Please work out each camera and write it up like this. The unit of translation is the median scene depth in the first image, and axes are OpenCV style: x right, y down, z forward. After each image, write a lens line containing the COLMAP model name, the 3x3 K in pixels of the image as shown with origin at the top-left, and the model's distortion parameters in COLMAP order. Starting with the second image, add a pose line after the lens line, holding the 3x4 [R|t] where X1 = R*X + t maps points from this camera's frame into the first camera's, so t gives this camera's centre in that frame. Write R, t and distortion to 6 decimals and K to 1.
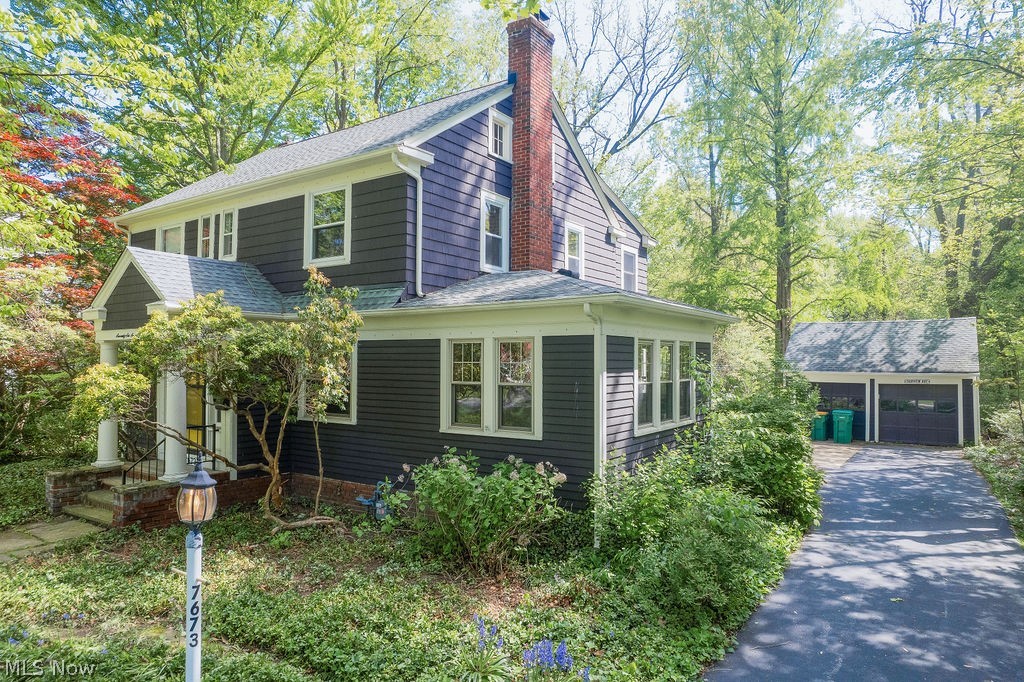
lens RADIAL K [[643.9, 0, 512.0], [0, 643.9, 341.0], [0, 0, 1]] dist [-0.030602, 0.000158]
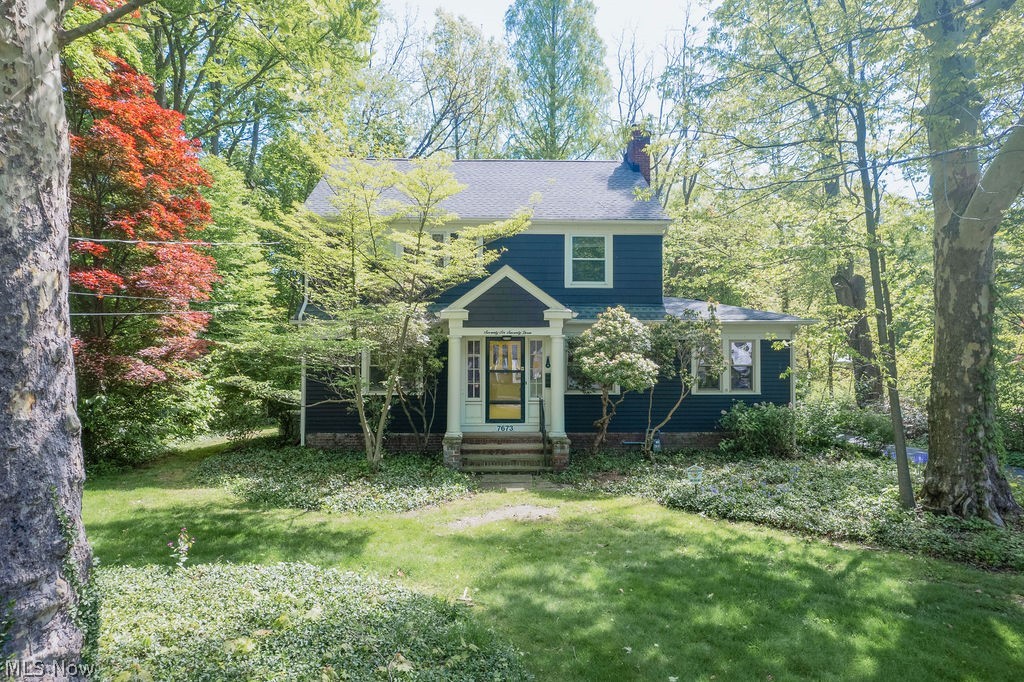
lens RADIAL K [[643.9, 0, 512.0], [0, 643.9, 341.0], [0, 0, 1]] dist [-0.030602, 0.000158]
pose [[0.809645, 0.015658, 0.586711, -1.507598], [-0.018445, 0.999829, -0.001230, 0.011172], [-0.586630, -0.009826, 0.809795, -0.093516]]
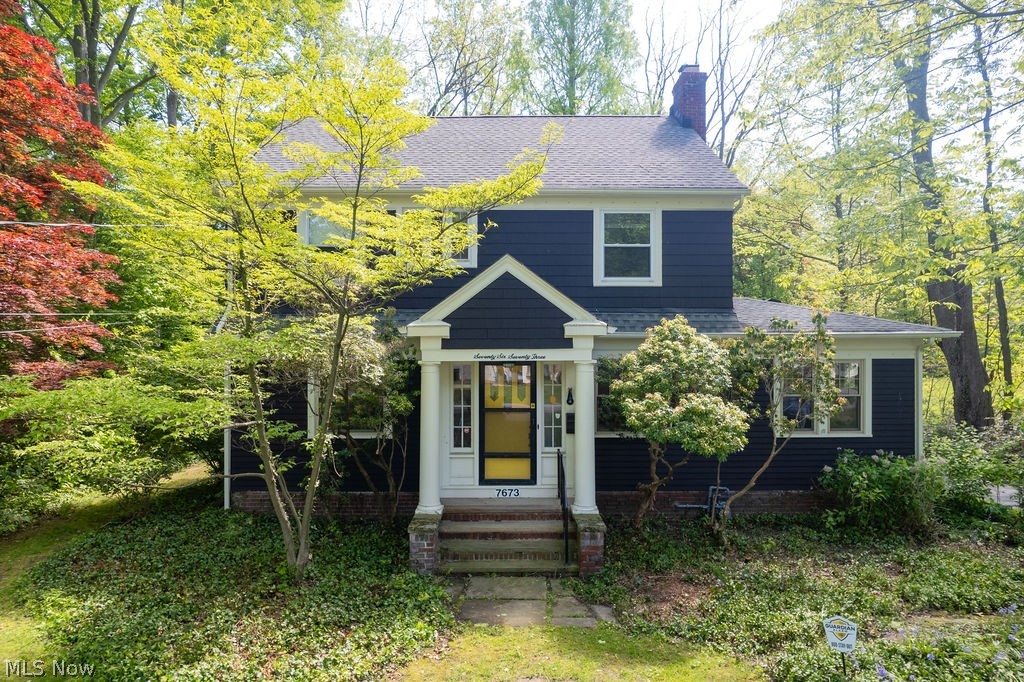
lens RADIAL K [[643.9, 0, 512.0], [0, 643.9, 341.0], [0, 0, 1]] dist [-0.030602, 0.000158]
pose [[0.825728, 0.005114, 0.564045, -1.199727], [-0.016039, 0.999767, 0.014416, -0.047116], [-0.563840, -0.020950, 0.825618, 0.297252]]
